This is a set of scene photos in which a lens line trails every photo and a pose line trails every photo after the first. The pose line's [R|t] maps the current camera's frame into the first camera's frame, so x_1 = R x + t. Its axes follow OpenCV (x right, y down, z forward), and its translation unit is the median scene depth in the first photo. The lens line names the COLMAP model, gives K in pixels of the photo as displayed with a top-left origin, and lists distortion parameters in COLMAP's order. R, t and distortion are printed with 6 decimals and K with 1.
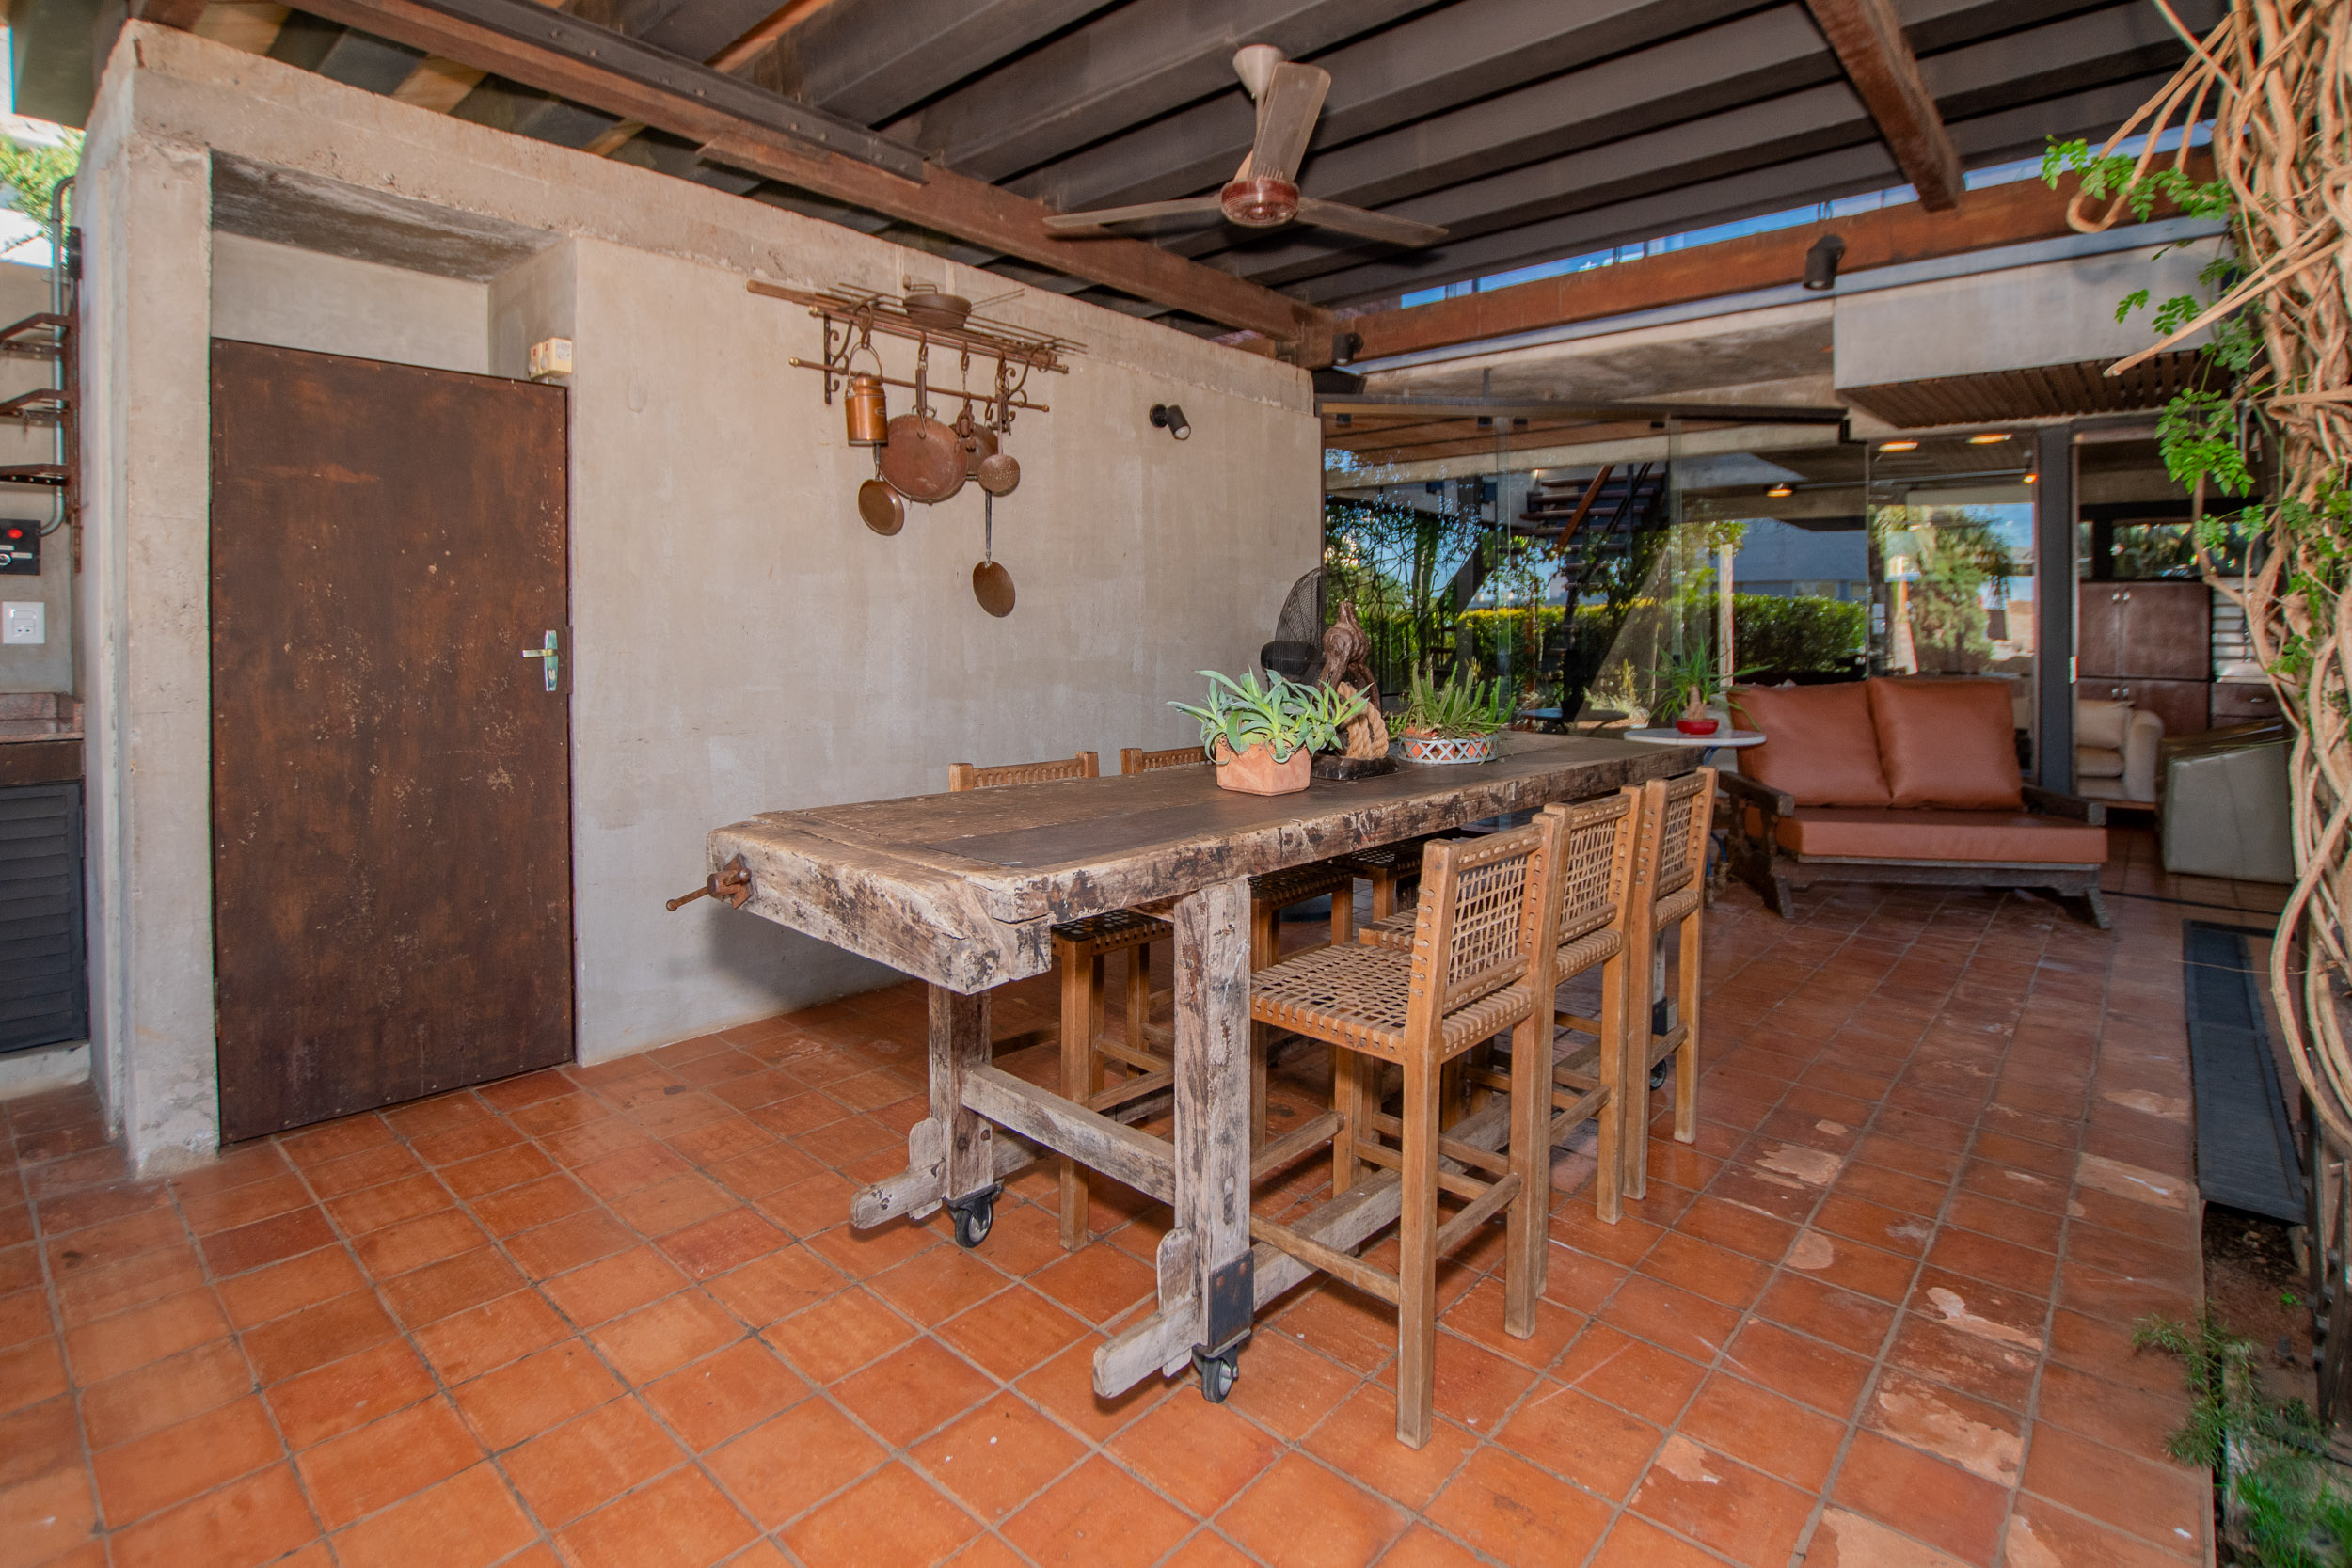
lens RADIAL K [[1149.2, 0, 1171.2], [0, 1149.2, 652.2], [0, 0, 1]] dist [-0.028363, 0.002819]
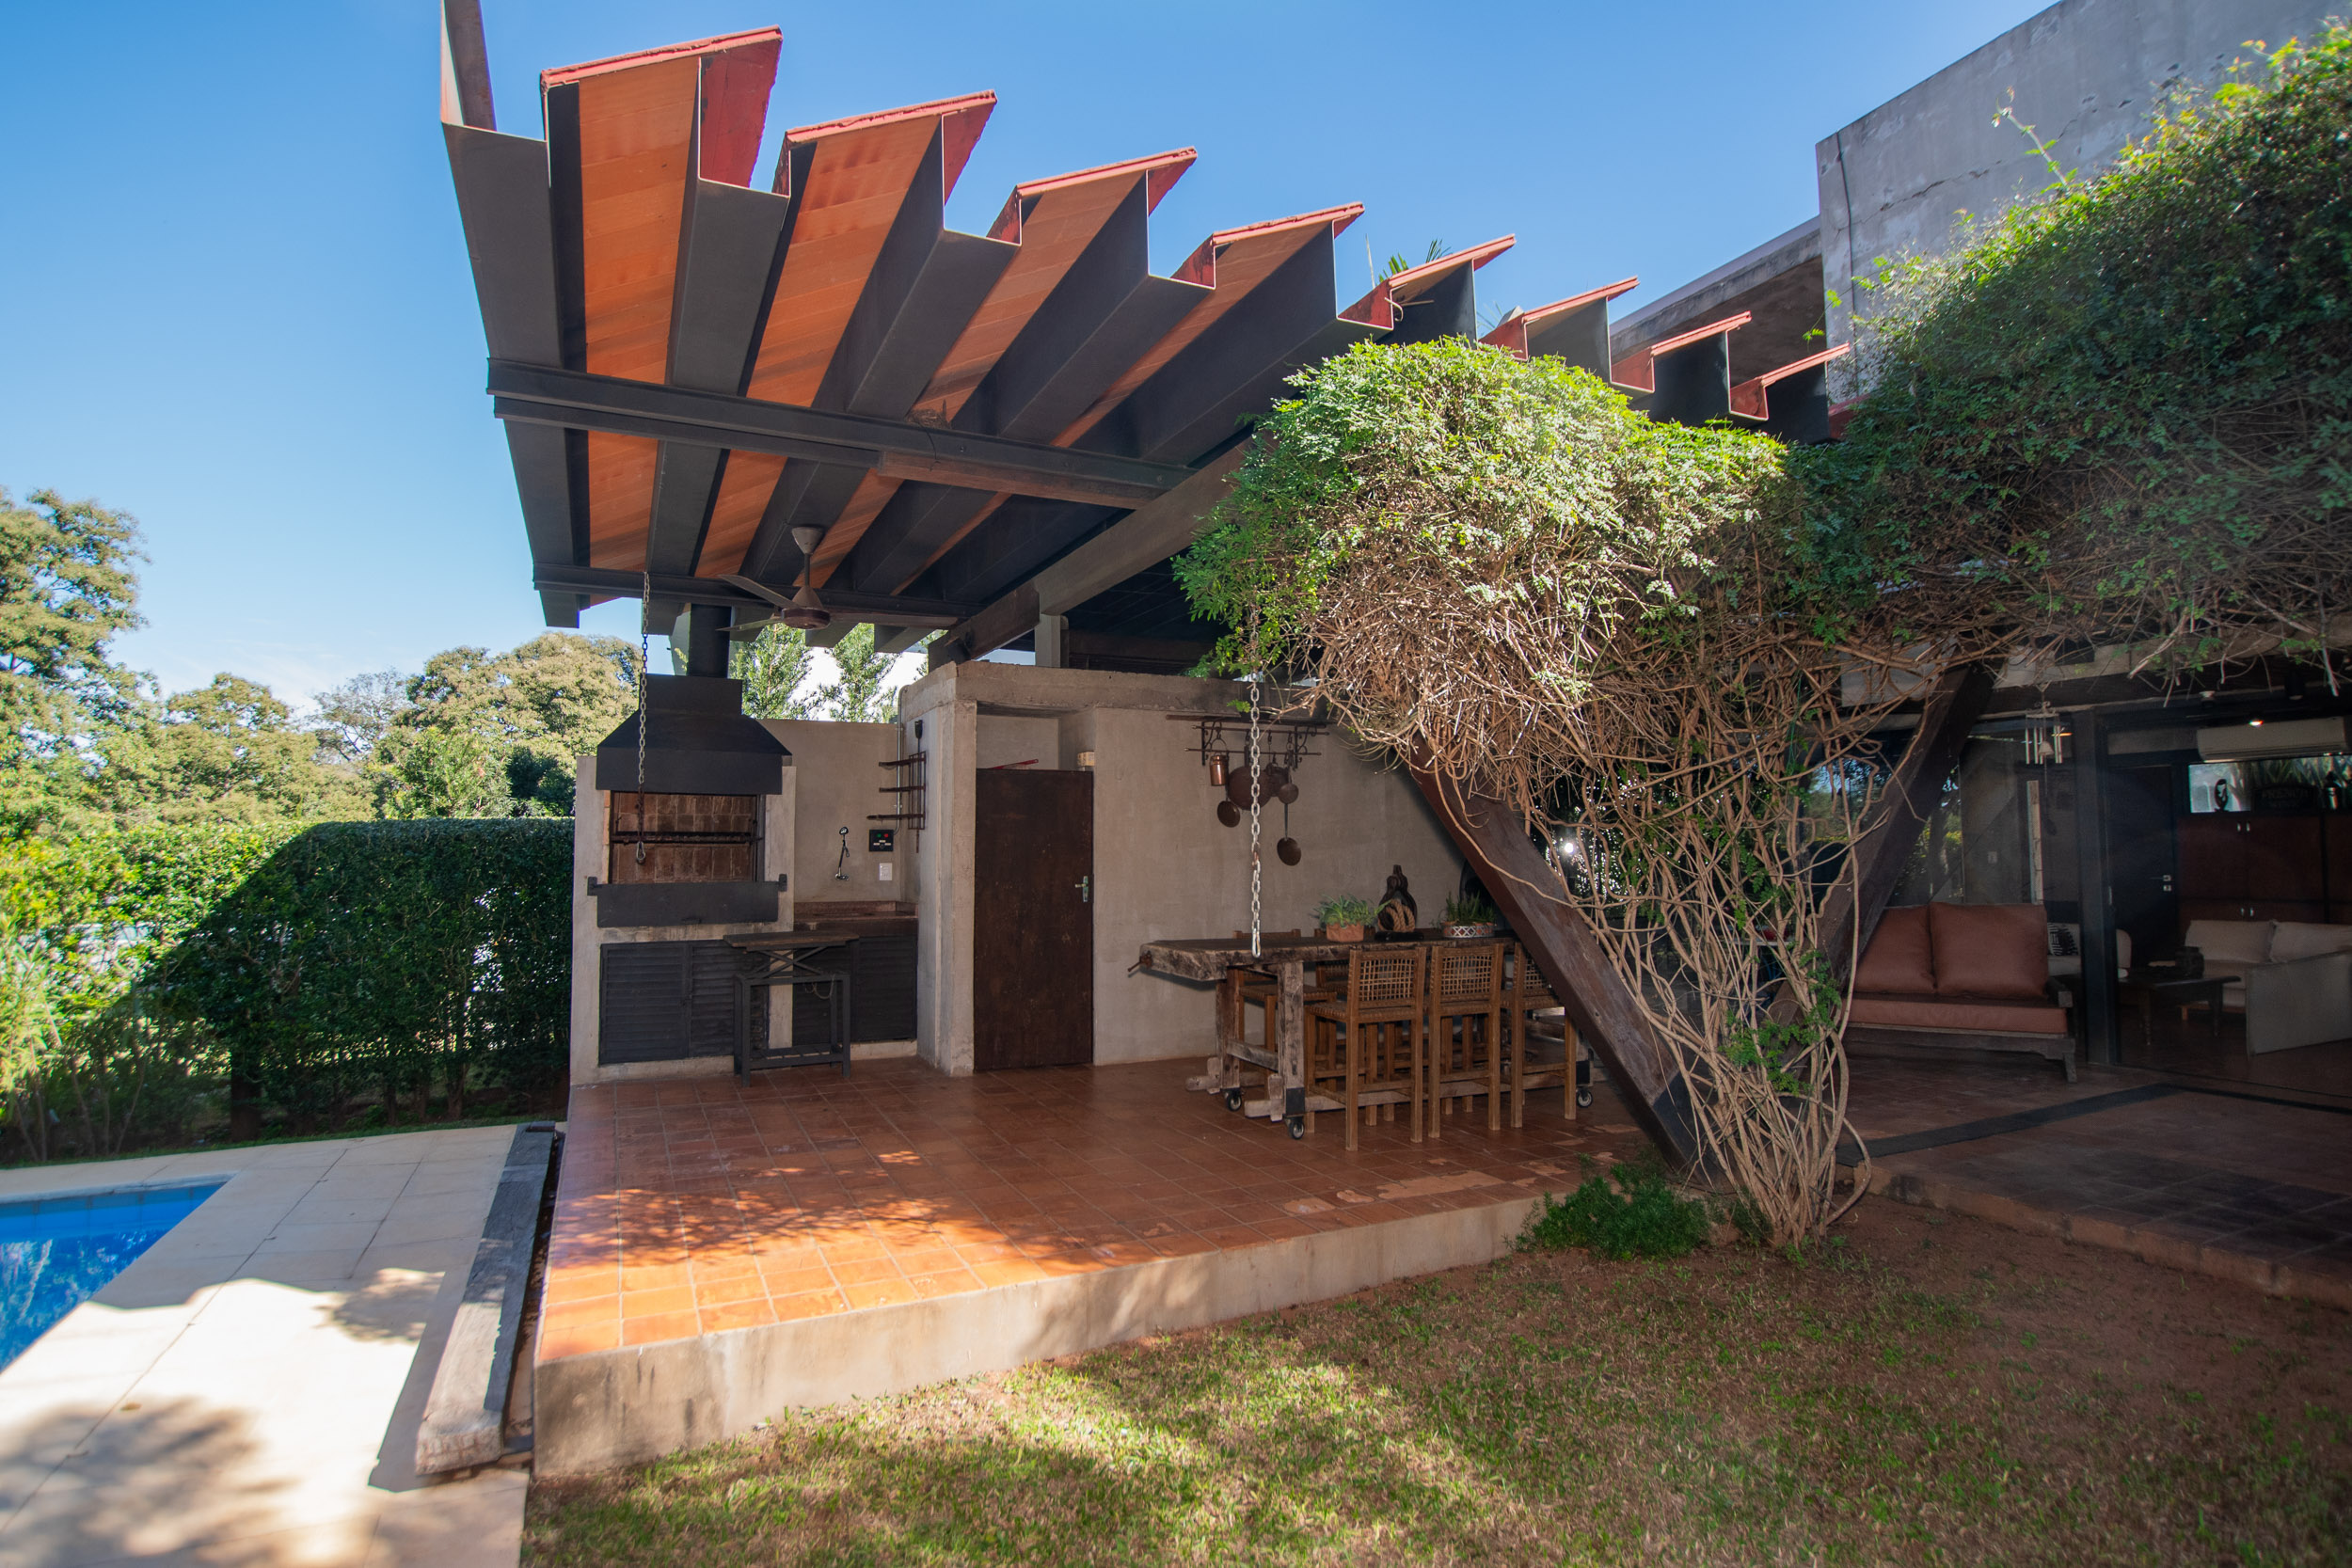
lens RADIAL K [[1189.6, 0, 1171.3], [0, 1189.6, 800.2], [0, 0, 1]] dist [-0.020363, 0.001369]
pose [[0.922176, -0.026881, -0.385835, 0.590059], [0.001855, 0.997878, -0.065090, -0.014240], [0.386765, 0.059309, 0.920269, -1.242457]]
